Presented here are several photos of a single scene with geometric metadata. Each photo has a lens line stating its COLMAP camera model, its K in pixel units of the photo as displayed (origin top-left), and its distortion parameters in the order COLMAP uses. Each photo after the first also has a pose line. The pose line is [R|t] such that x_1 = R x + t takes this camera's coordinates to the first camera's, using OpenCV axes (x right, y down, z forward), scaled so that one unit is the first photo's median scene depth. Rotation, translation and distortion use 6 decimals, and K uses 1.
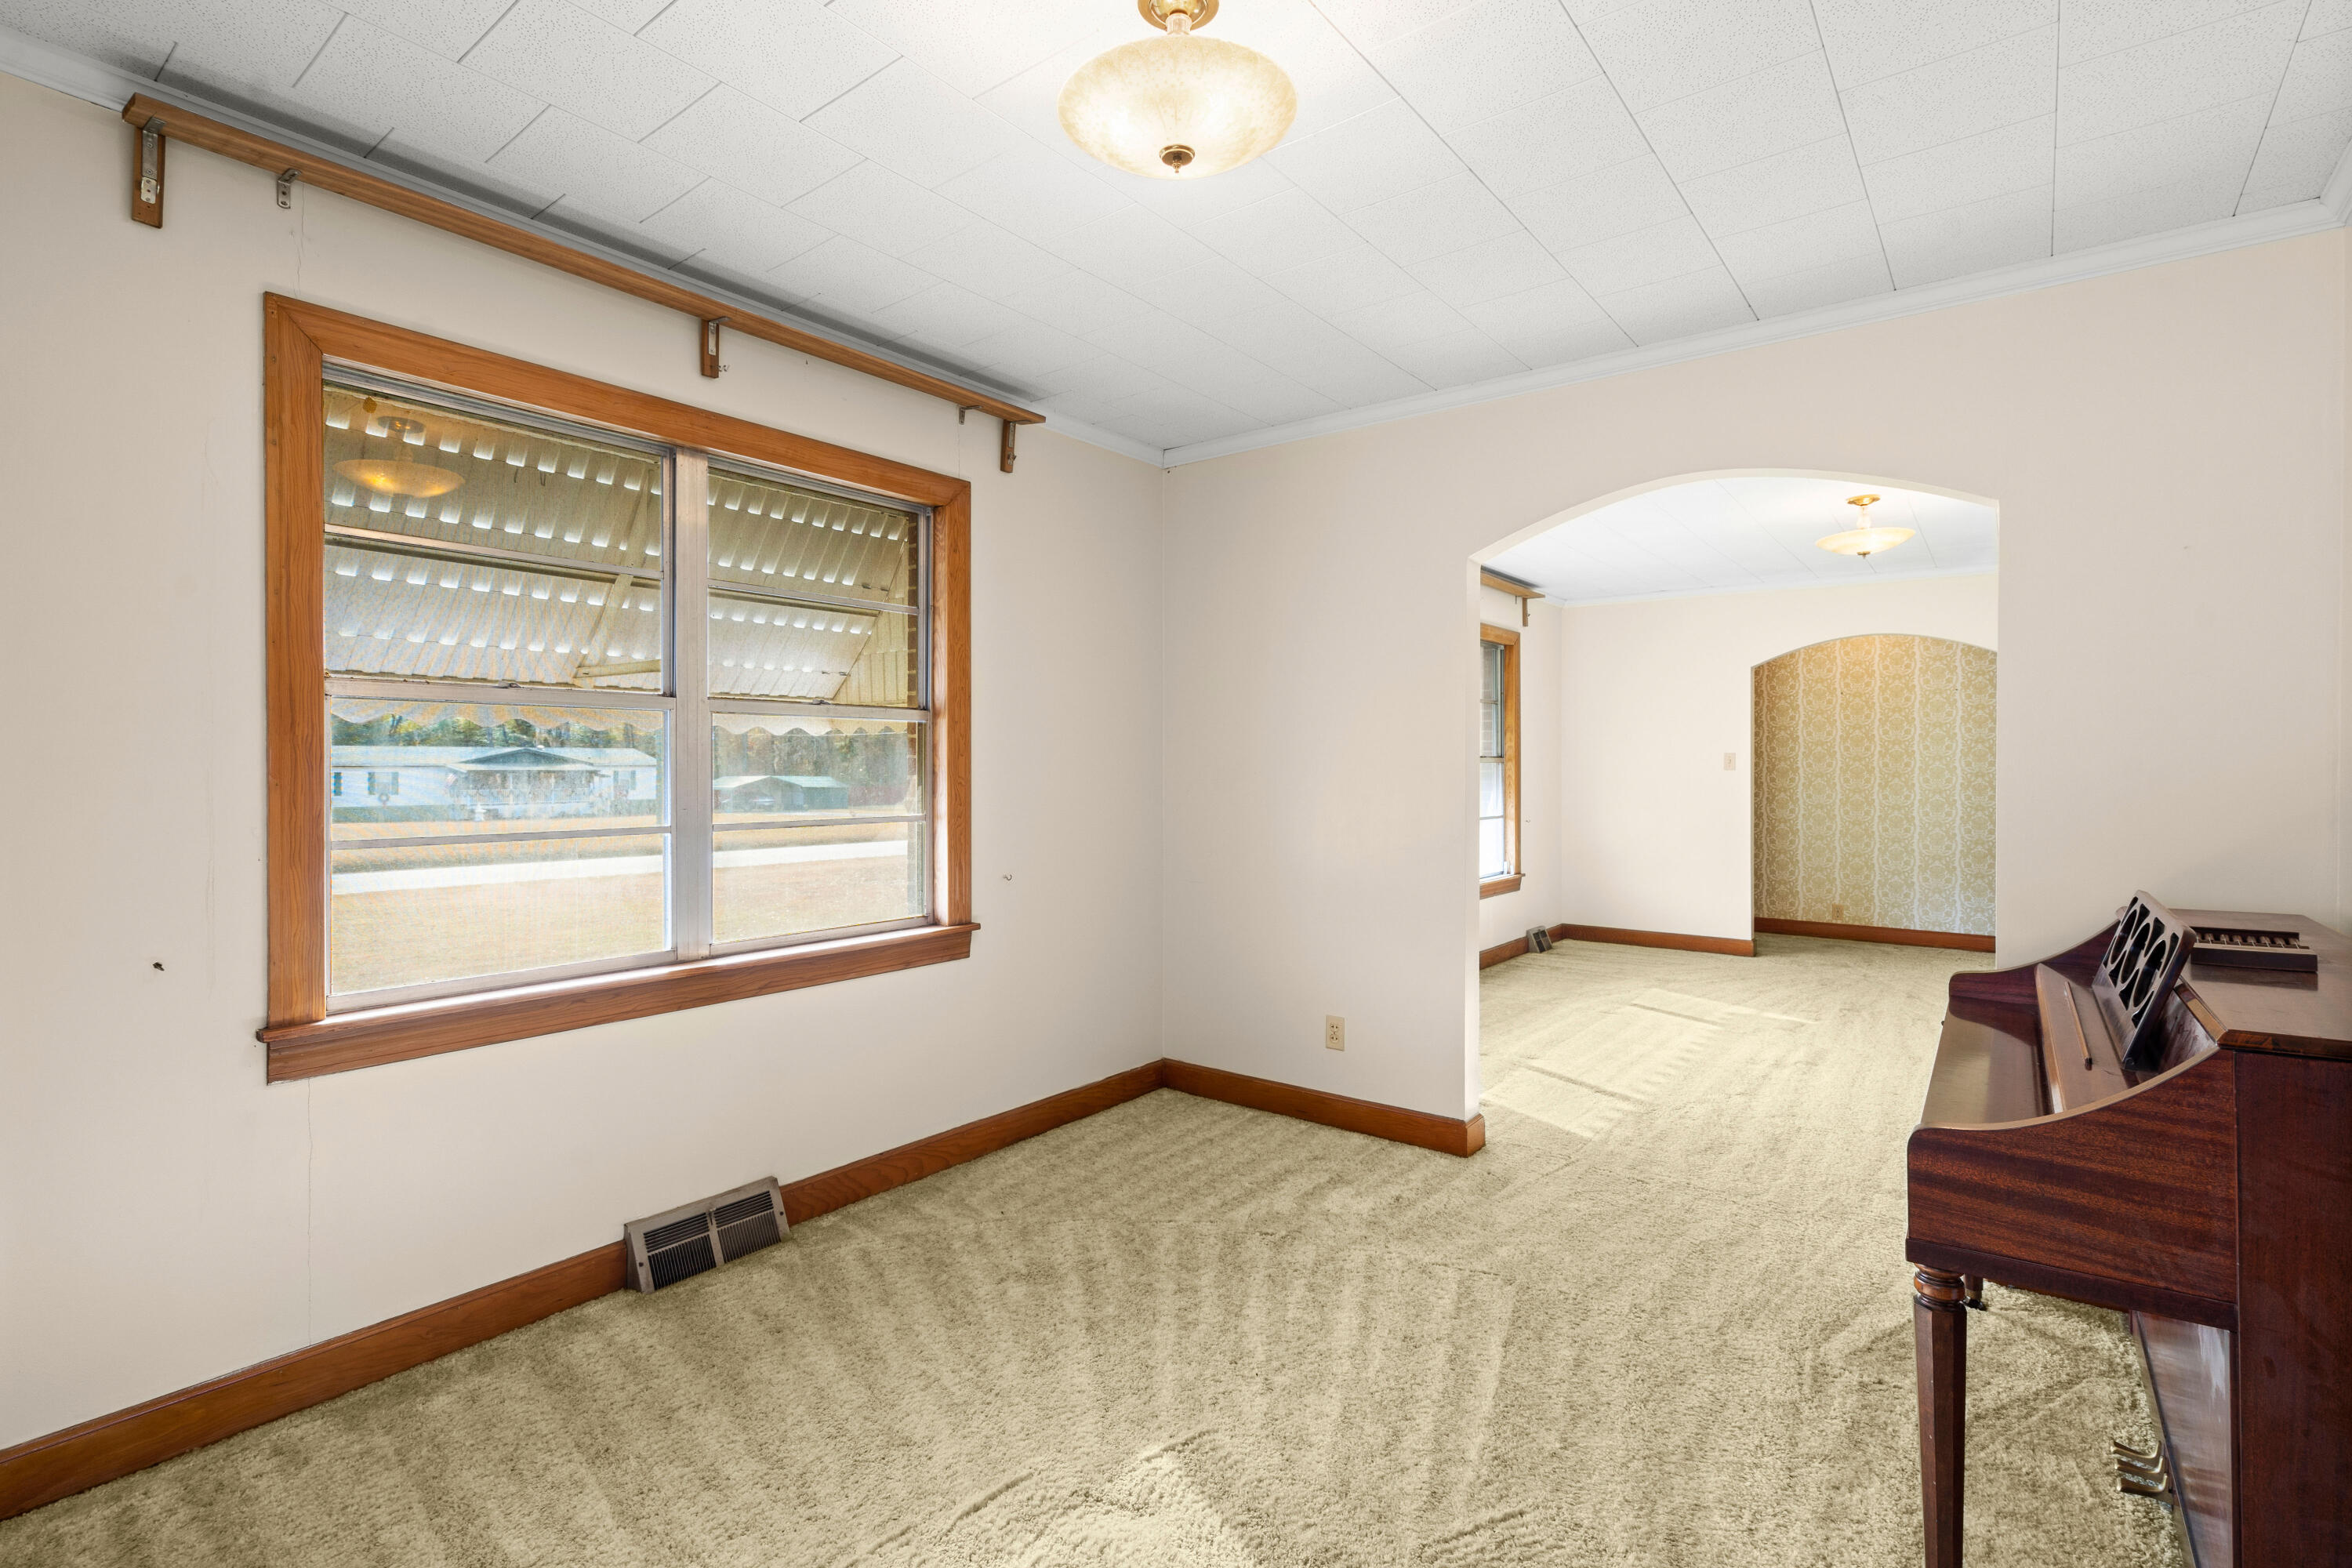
lens RADIAL K [[1055.5, 0, 1180.8], [0, 1055.5, 785.4], [0, 0, 1]] dist [-0.003949, -0.000636]
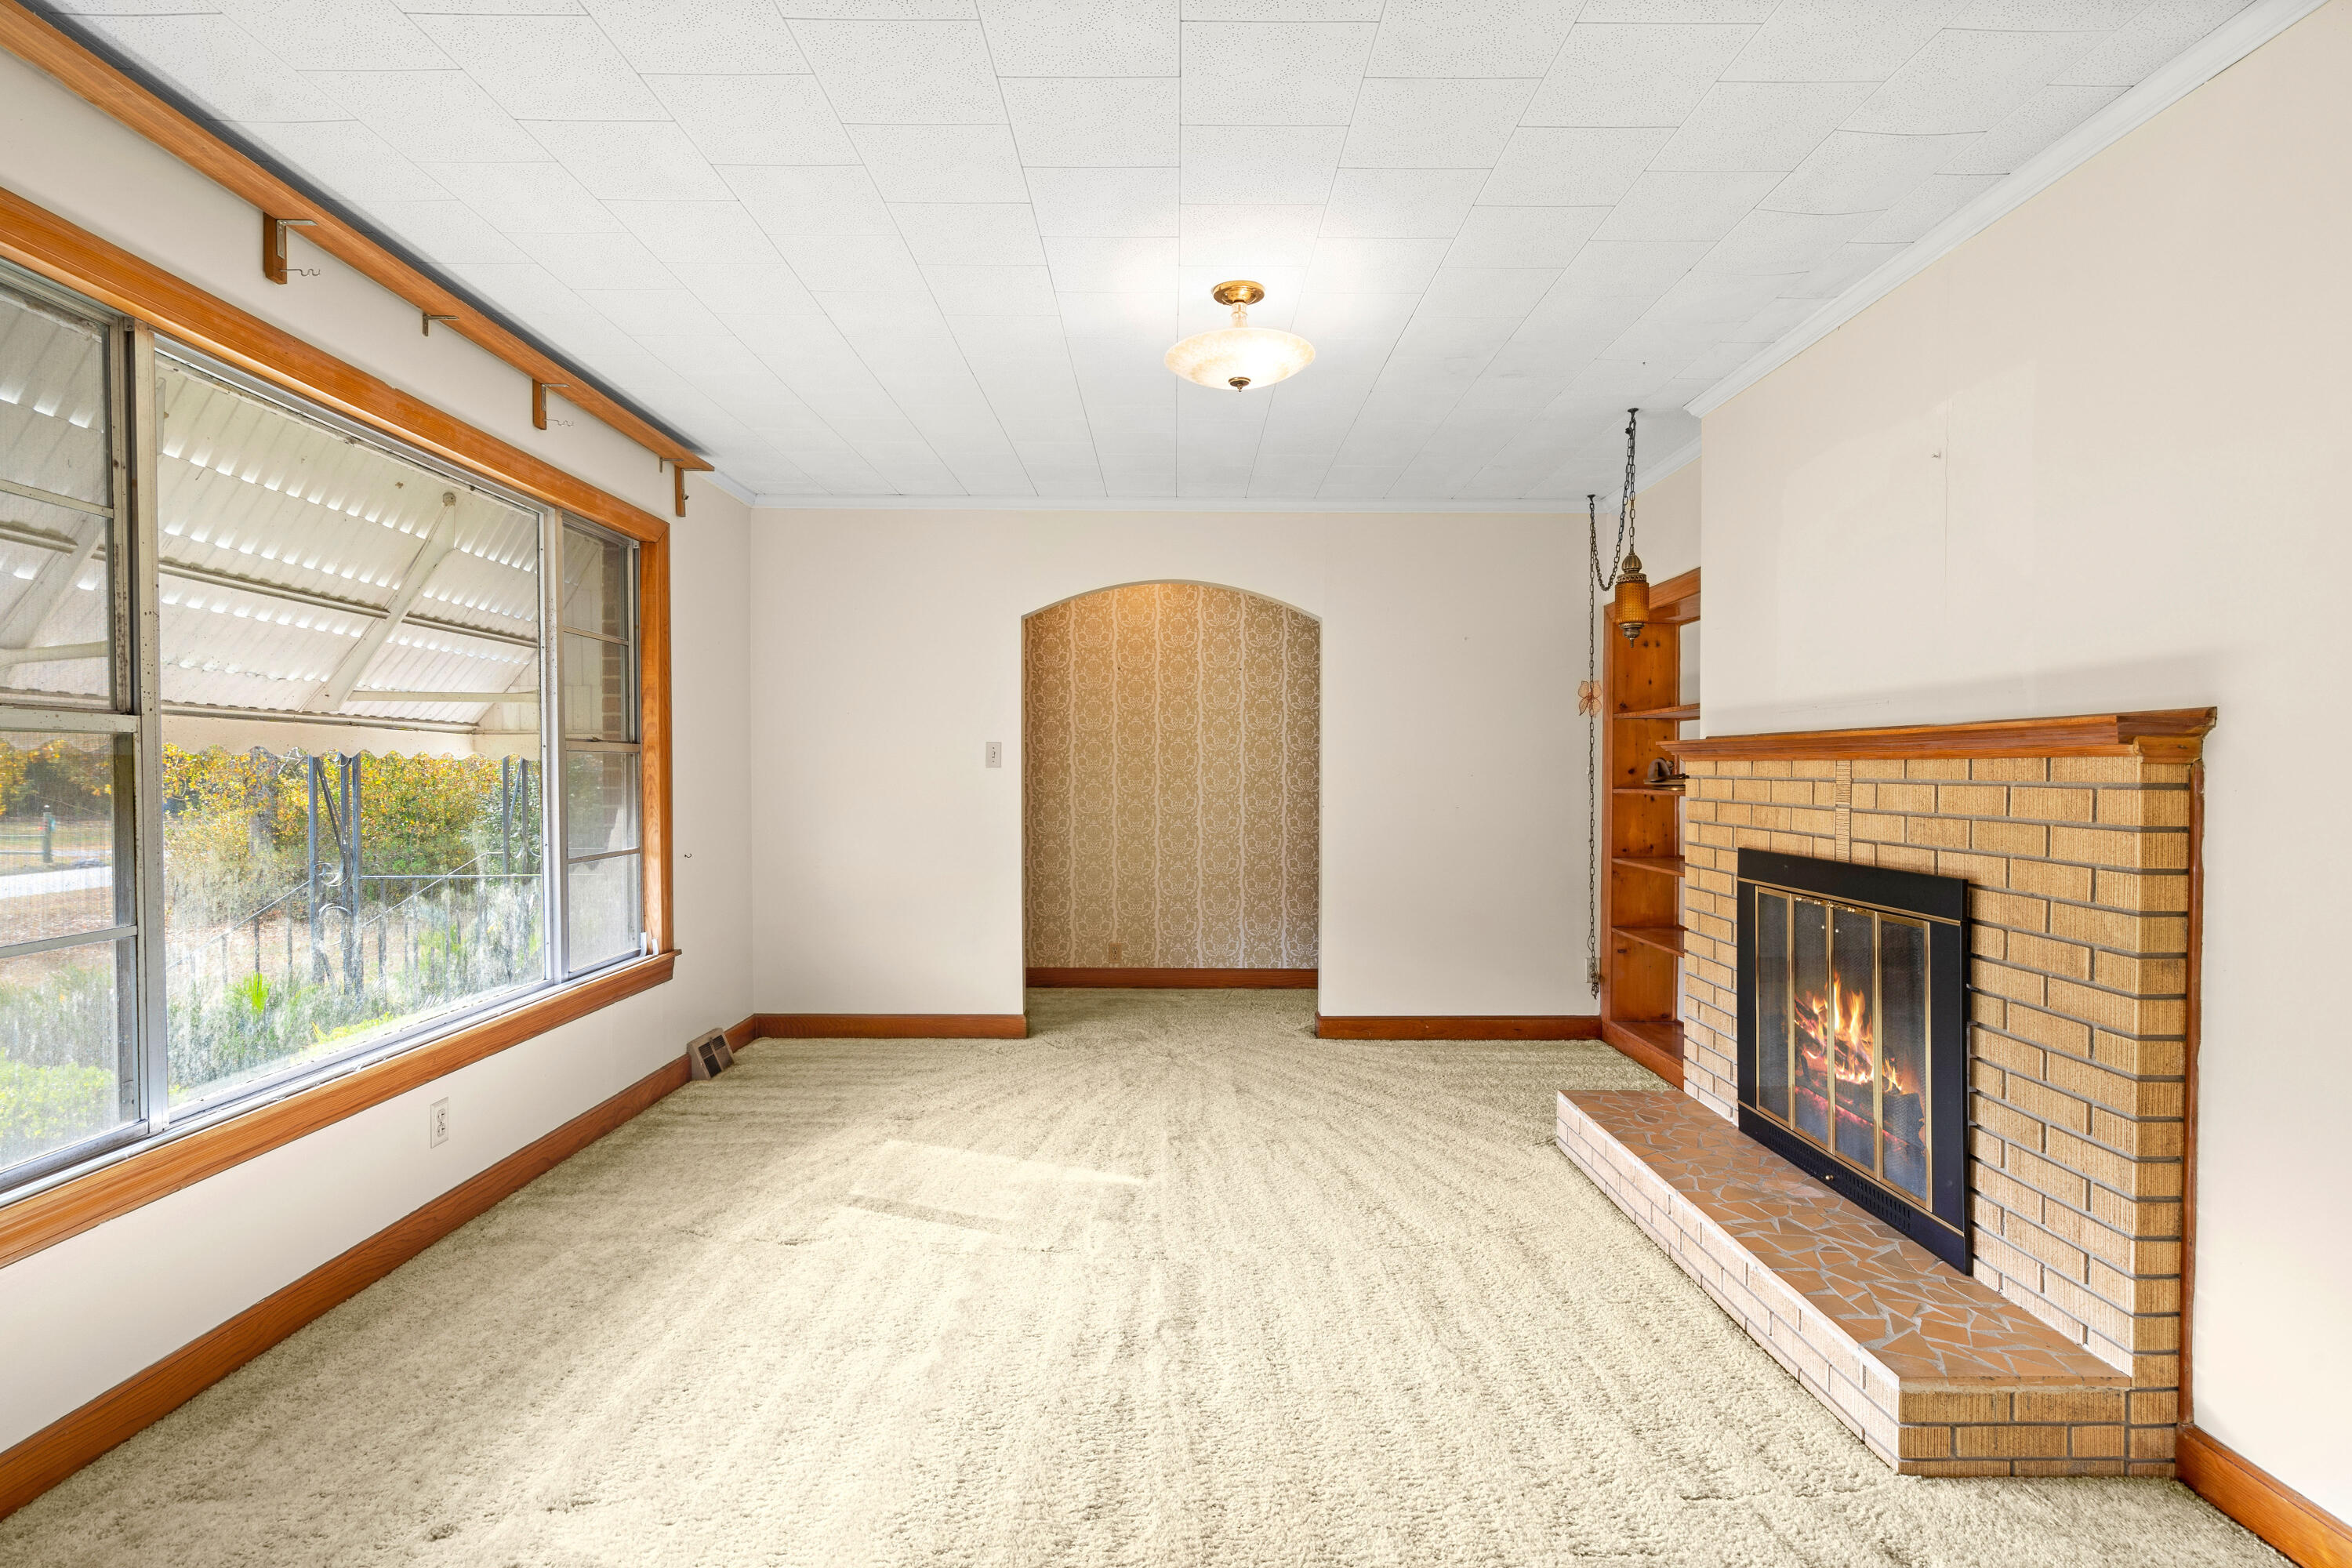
lens RADIAL K [[1156.1, 0, 1177.1], [0, 1156.1, 761.3], [0, 0, 1]] dist [-0.015842, 0.000095]
pose [[0.783944, 0.003396, 0.620822, 0.145933], [0.011238, 0.999744, -0.019660, -0.003035], [-0.620730, 0.022389, 0.783705, 0.332722]]
